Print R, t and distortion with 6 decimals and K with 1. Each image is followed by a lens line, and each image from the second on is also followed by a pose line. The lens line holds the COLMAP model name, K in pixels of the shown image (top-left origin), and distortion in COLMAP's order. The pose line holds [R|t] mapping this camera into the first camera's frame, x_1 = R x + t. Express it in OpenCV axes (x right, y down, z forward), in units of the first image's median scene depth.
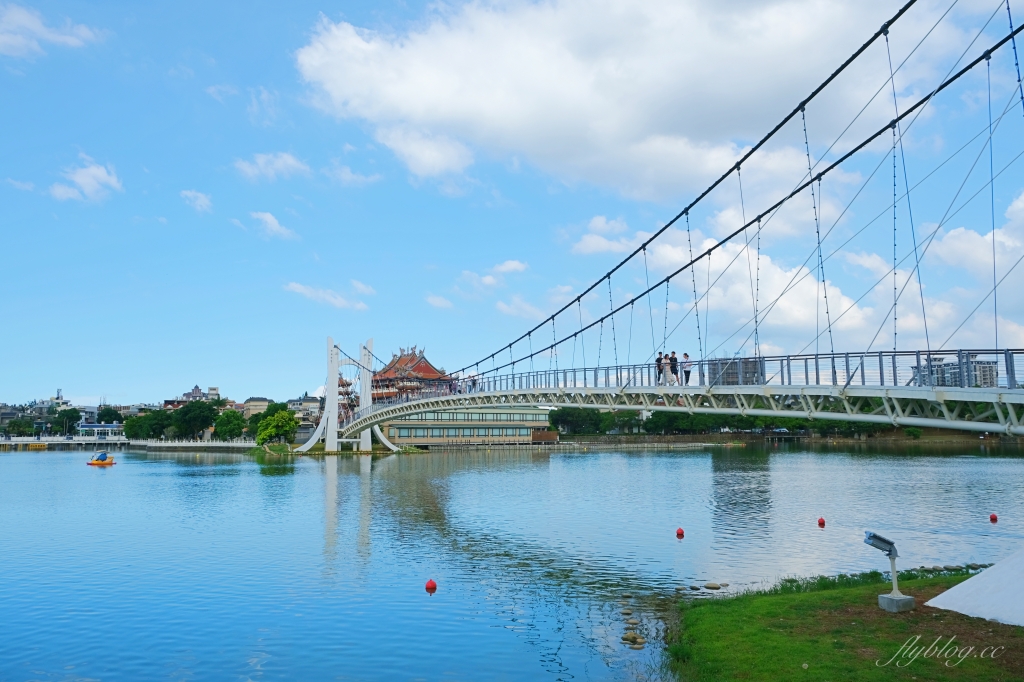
lens RADIAL K [[779.5, 0, 512.0], [0, 779.5, 341.0], [0, 0, 1]] dist [-0.009154, -0.000367]
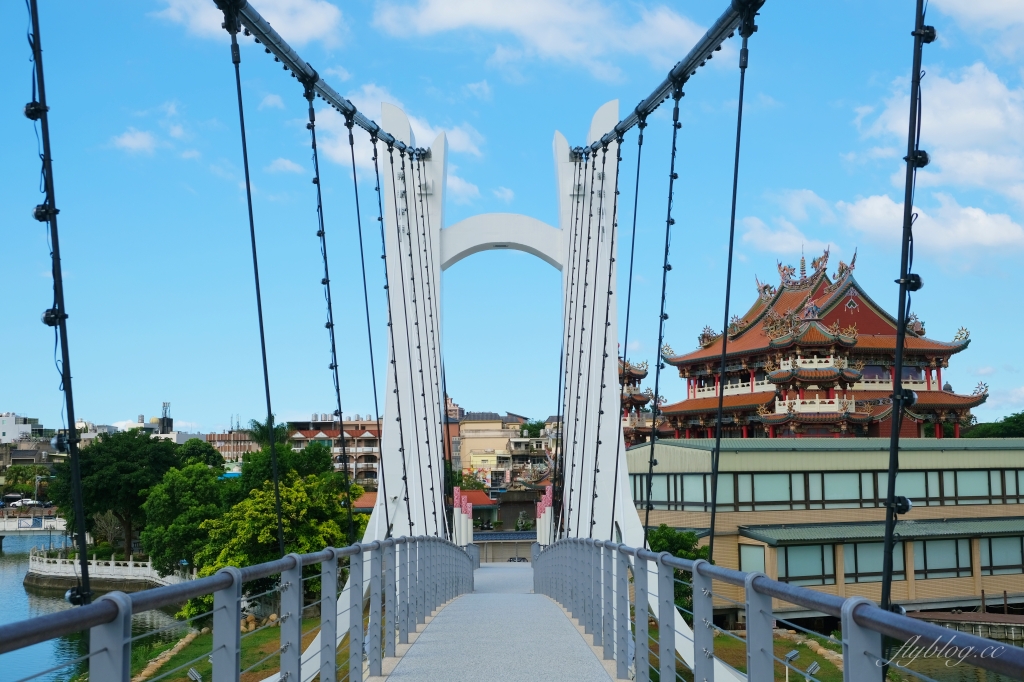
lens RADIAL K [[1319.9, 0, 512.0], [0, 1319.9, 341.0], [0, 0, 1]] dist [0.003227, 0.002766]
pose [[0.940177, -0.034285, -0.338958, -0.062978], [0.041909, 0.999006, 0.015195, 0.030675], [0.338100, -0.028492, 0.940679, 0.444622]]
